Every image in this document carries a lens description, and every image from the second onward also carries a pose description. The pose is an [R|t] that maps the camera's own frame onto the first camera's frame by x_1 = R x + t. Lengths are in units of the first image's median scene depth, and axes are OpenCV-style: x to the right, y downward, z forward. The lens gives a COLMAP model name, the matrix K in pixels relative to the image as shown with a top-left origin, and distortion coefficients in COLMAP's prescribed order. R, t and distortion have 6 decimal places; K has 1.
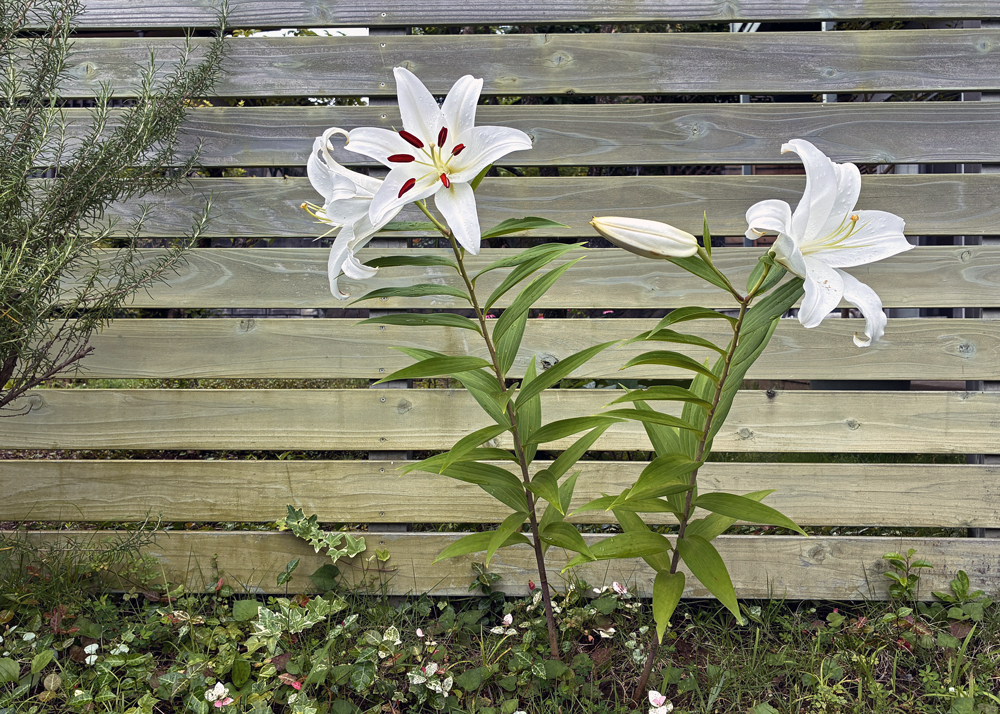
lens RADIAL K [[1307.1, 0, 544.4], [0, 1307.1, 357.0], [0, 0, 1]] dist [0.009503, 0.000522]
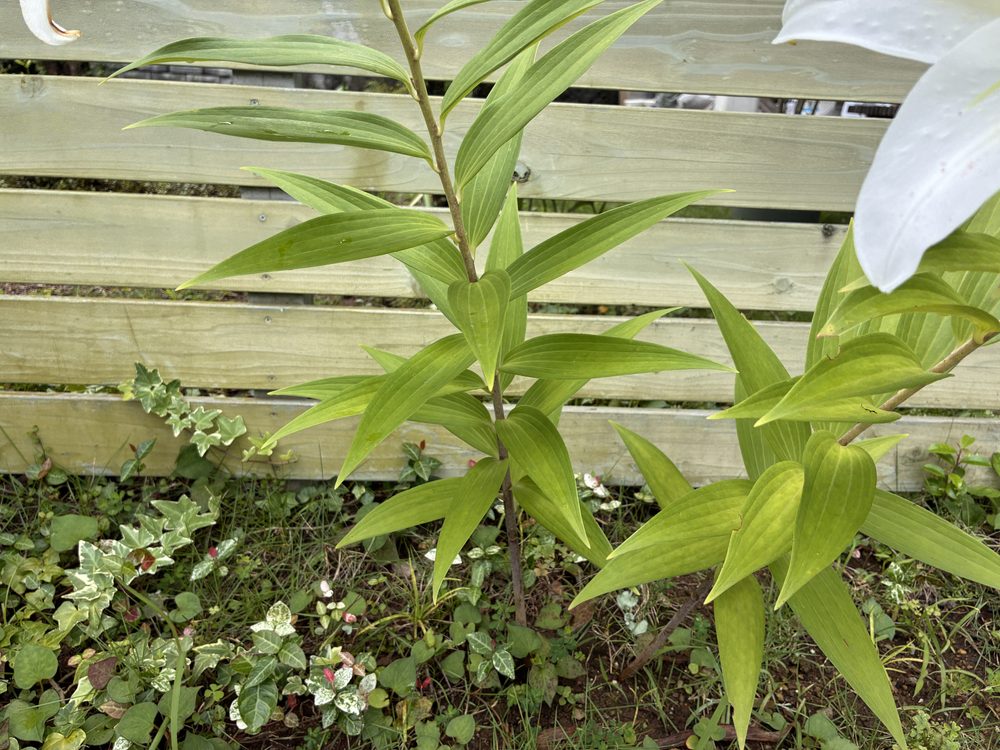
lens RADIAL K [[765.3, 0, 499.0], [0, 765.3, 372.3], [0, 0, 1]] dist [0.008251, 0.004251]
pose [[0.994872, 0.014412, 0.100109, -0.042386], [-0.048997, 0.934571, 0.352386, -0.037170], [-0.088480, -0.355485, 0.930485, 0.602616]]
